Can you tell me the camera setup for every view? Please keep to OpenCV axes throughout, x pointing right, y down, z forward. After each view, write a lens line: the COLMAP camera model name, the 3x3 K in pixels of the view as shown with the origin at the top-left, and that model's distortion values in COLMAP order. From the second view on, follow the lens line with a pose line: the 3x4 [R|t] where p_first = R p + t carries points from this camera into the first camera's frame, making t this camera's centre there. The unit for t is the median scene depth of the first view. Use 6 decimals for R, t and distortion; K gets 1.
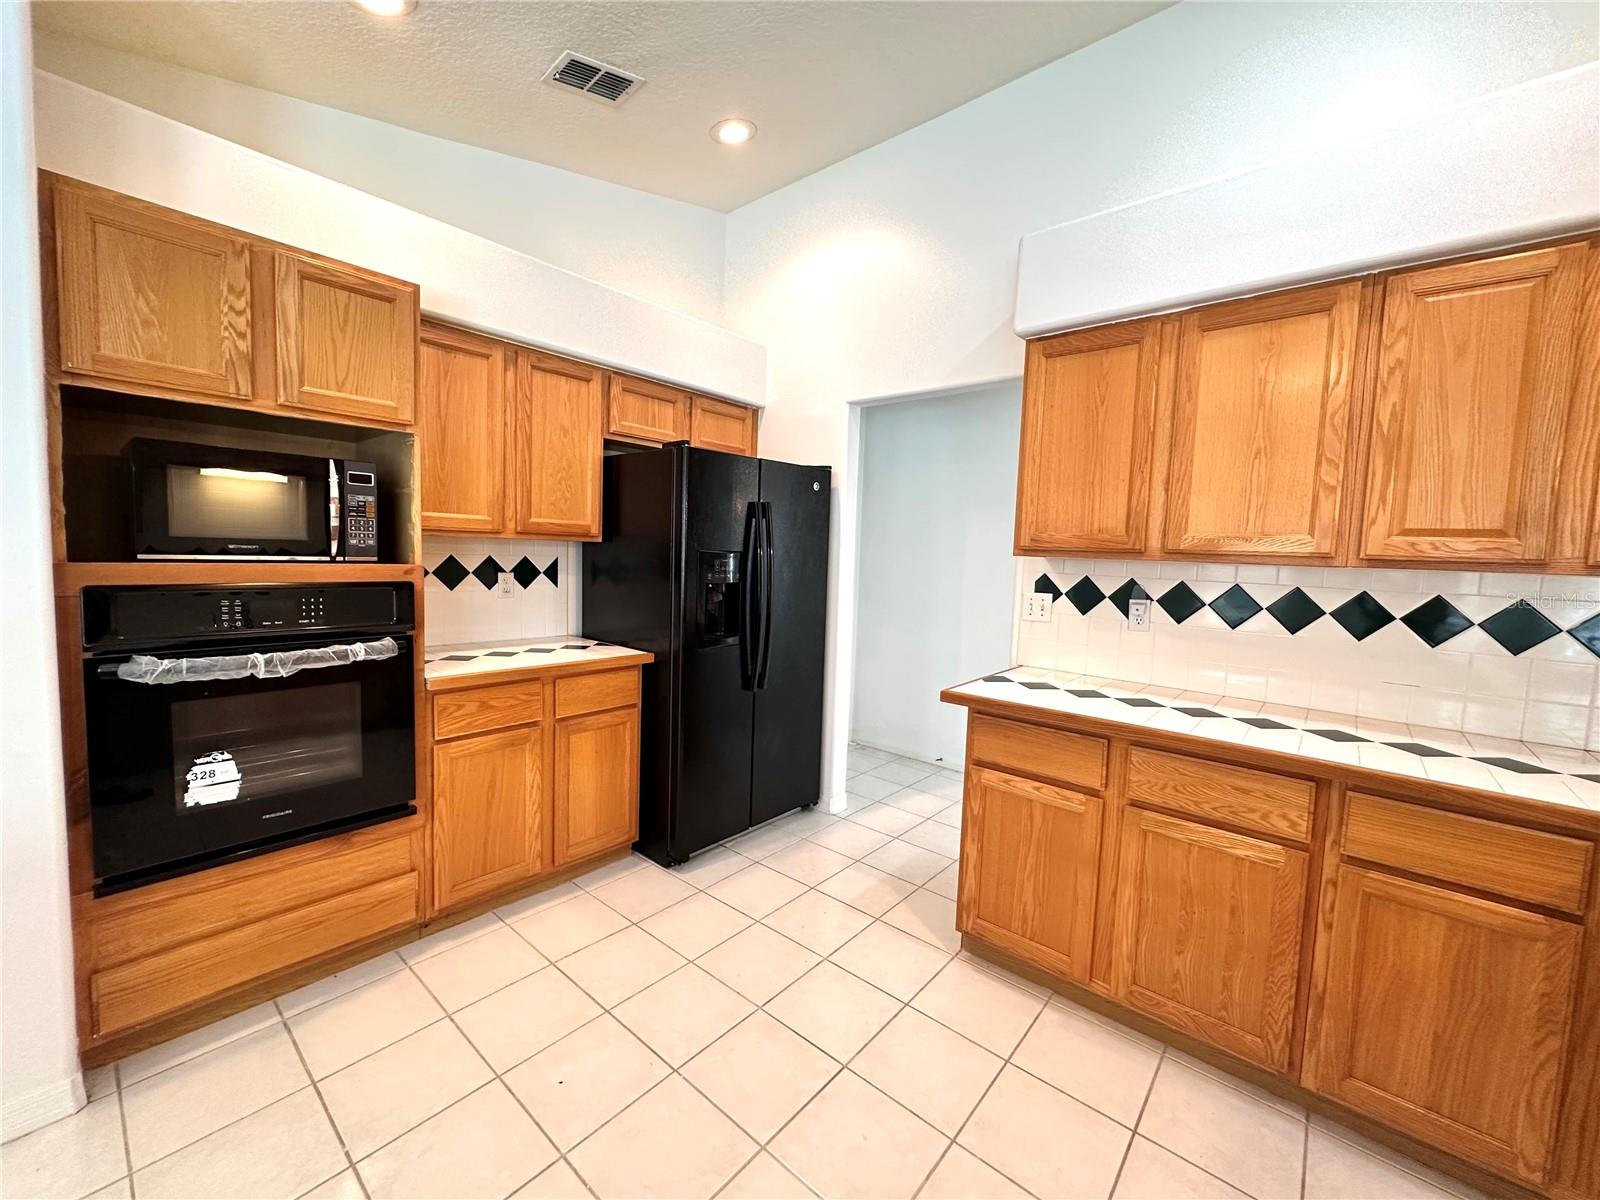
lens RADIAL K [[635.9, 0, 807.7], [0, 635.9, 601.2], [0, 0, 1]] dist [-0.000199, 0.000004]
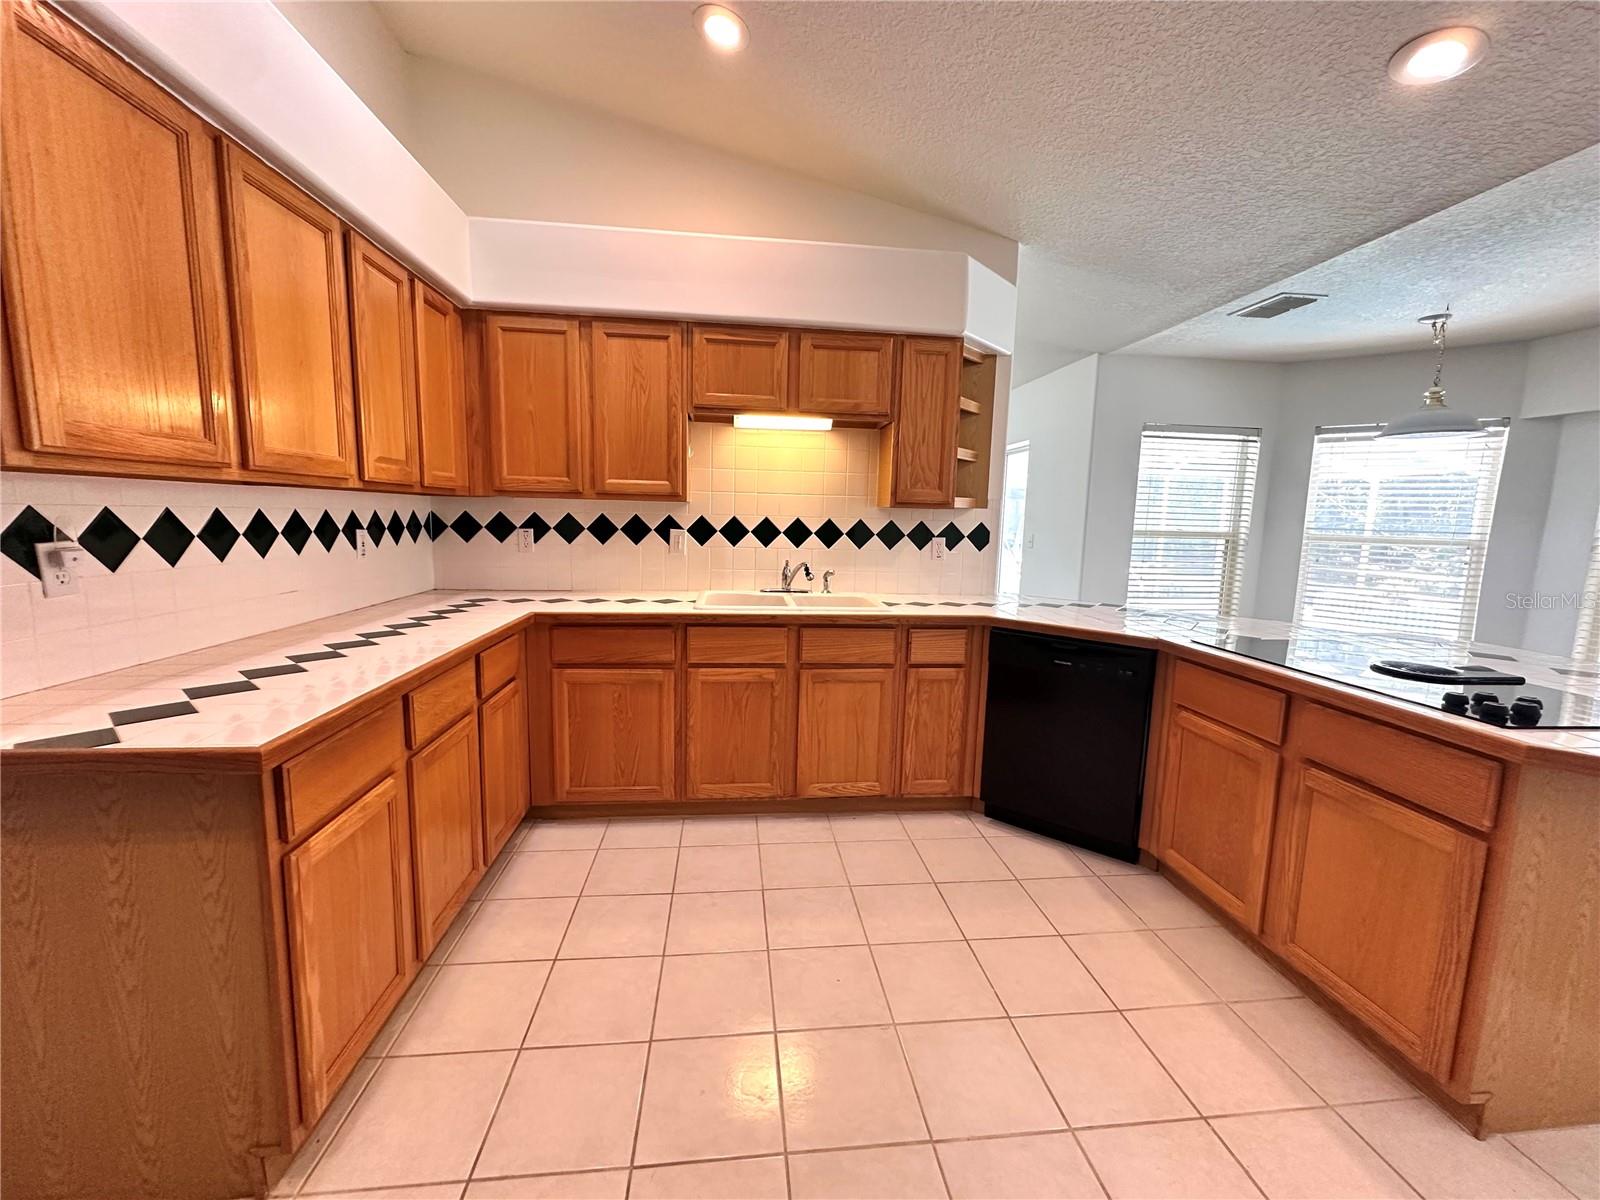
lens RADIAL K [[635.9, 0, 801.5], [0, 635.9, 597.0], [0, 0, 1]] dist [-0.000199, 0.000004]
pose [[-0.715834, -0.143638, 0.683337, -0.415901], [0.005897, 0.977336, 0.211613, -0.081809], [-0.698245, 0.155509, -0.698764, 1.041347]]
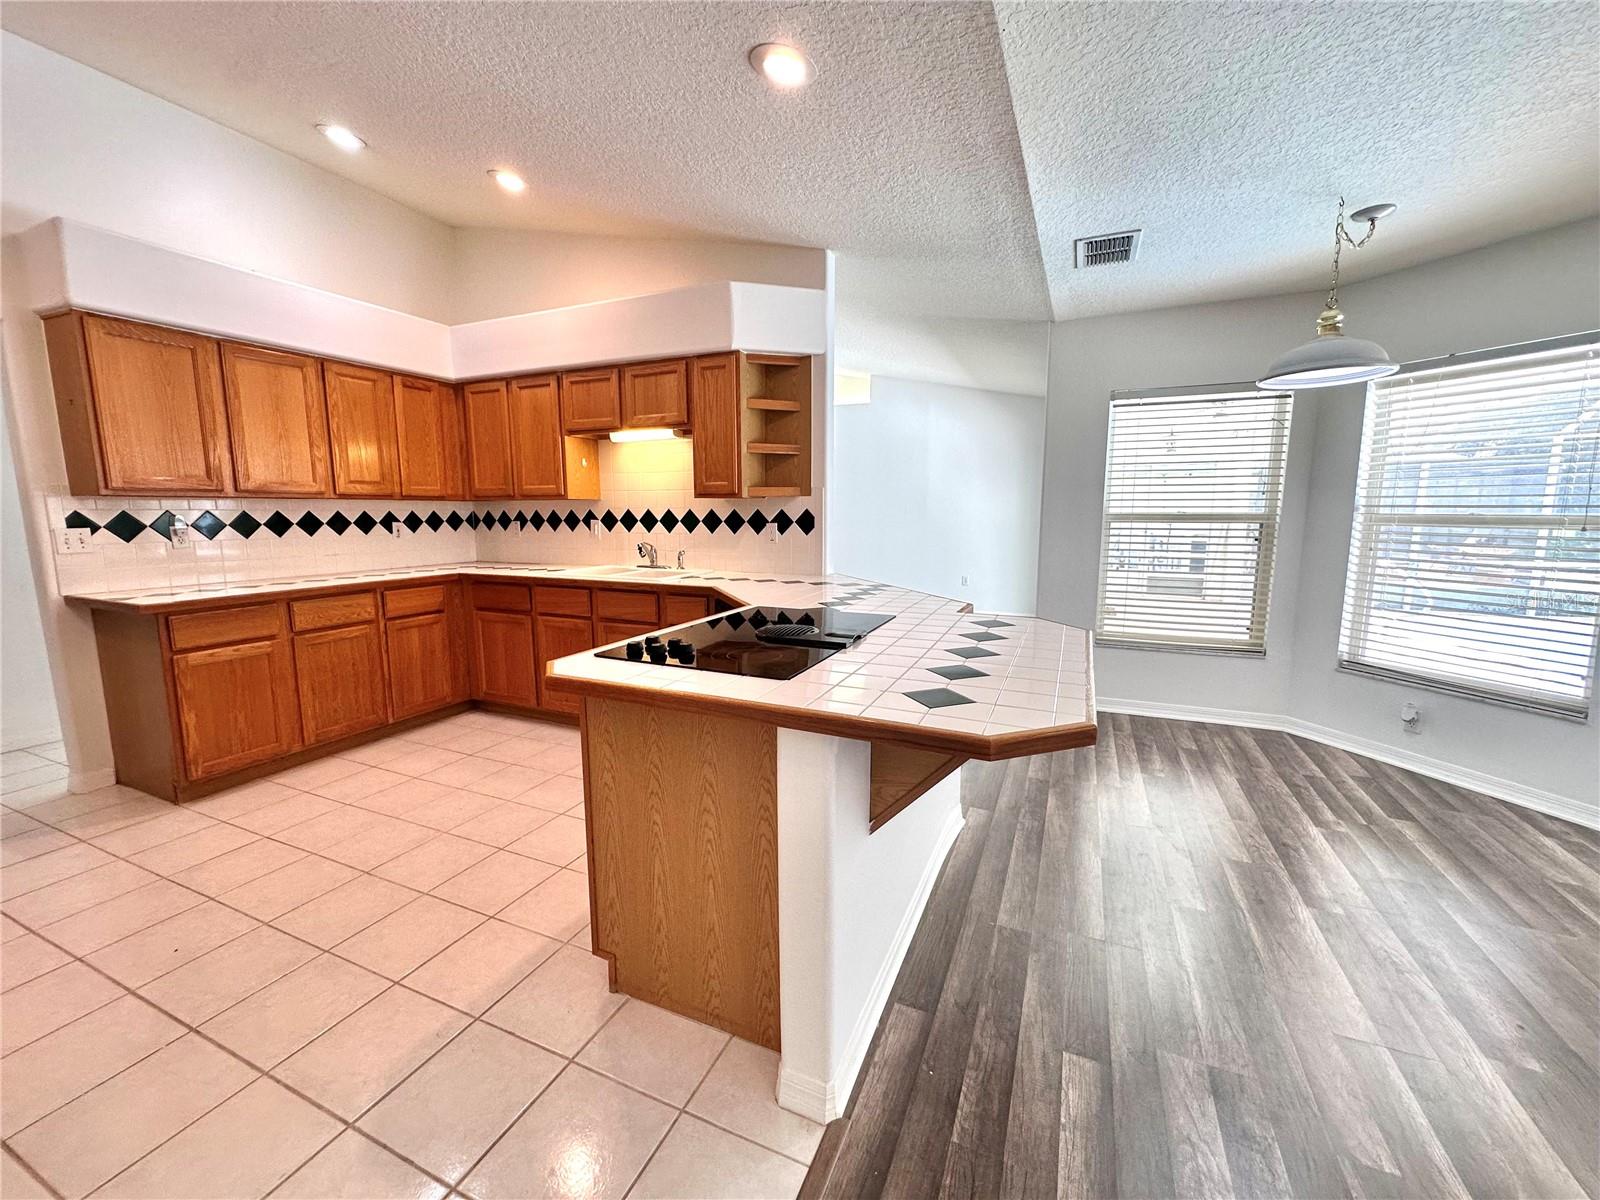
lens RADIAL K [[635.9, 0, 794.6], [0, 635.9, 596.2], [0, 0, 1]] dist [-0.000199, 0.000004]
pose [[-0.269360, -0.167131, 0.948426, -1.321909], [0.070091, 0.978812, 0.192392, -0.027711], [-0.960485, 0.118299, -0.251939, 0.079126]]
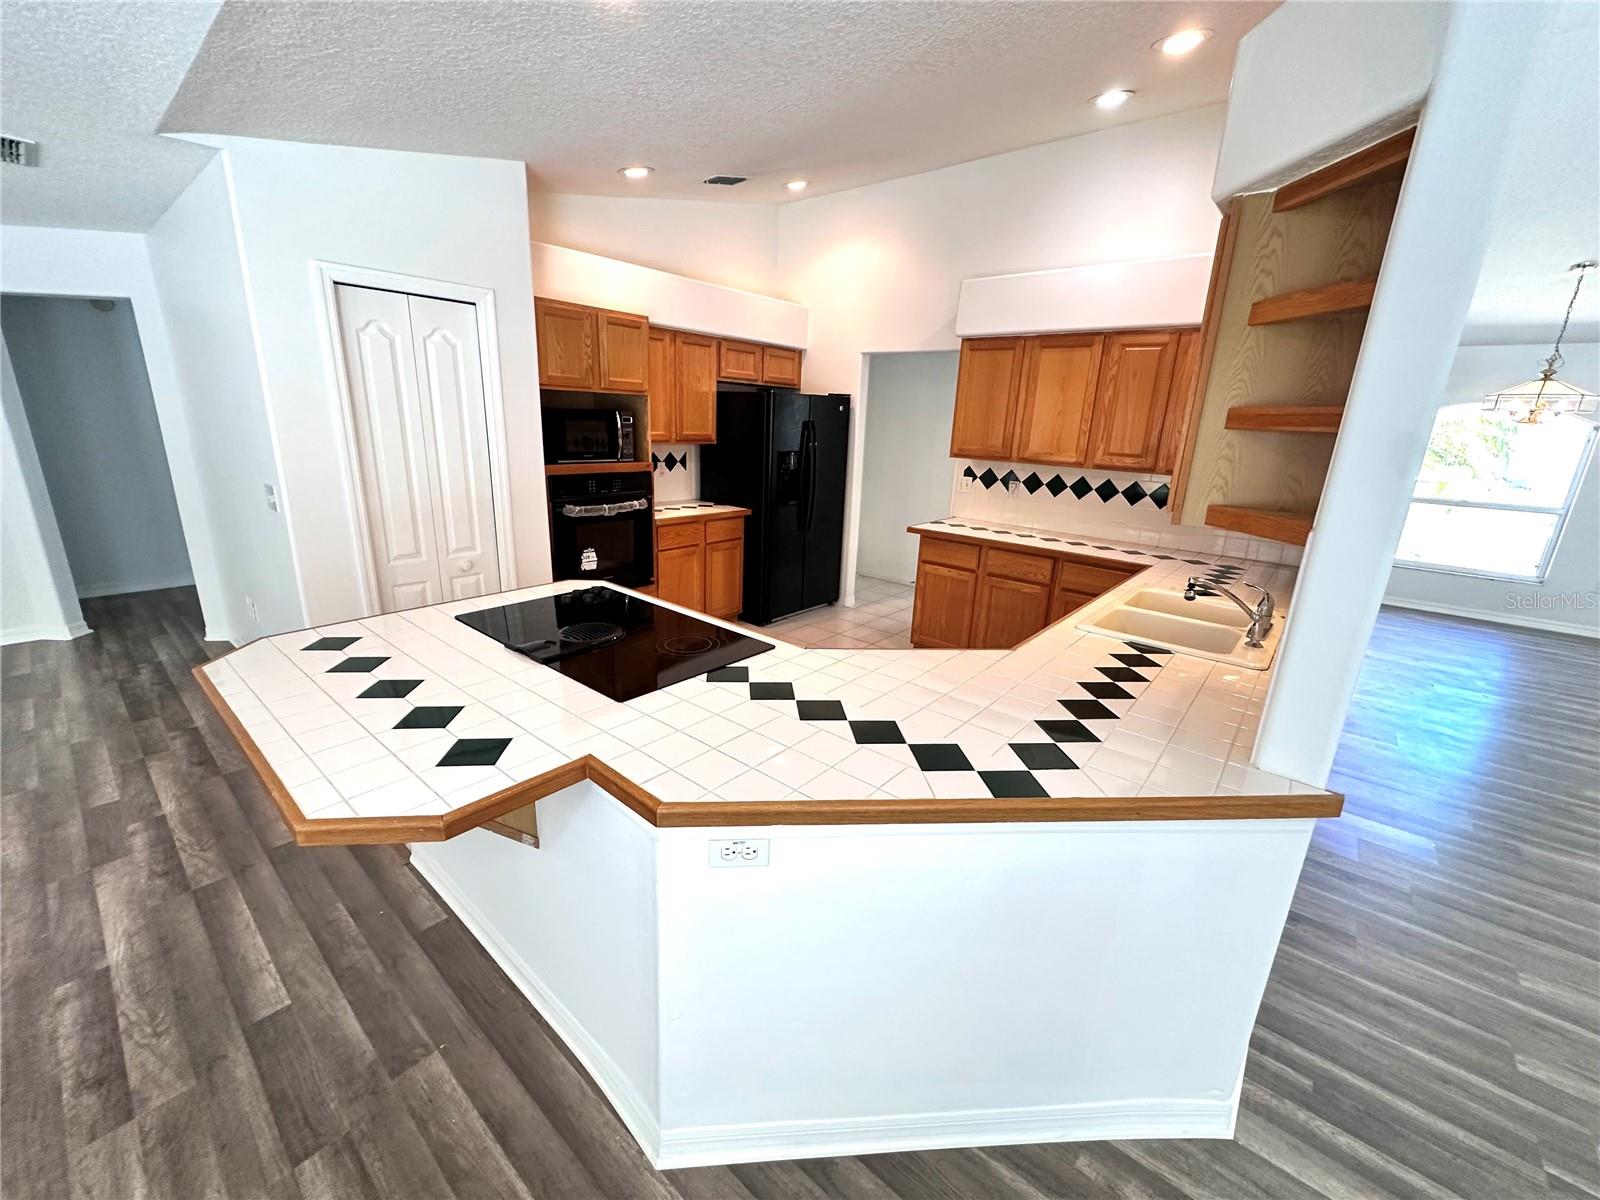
lens RADIAL K [[635.9, 0, 800.7], [0, 635.9, 599.8], [0, 0, 1]] dist [-0.000199, 0.000004]
pose [[0.999982, 0.005925, 0.000371, -0.132349], [-0.005879, 0.979812, 0.199833, -0.035116], [0.000821, -0.199832, 0.979830, -1.051836]]
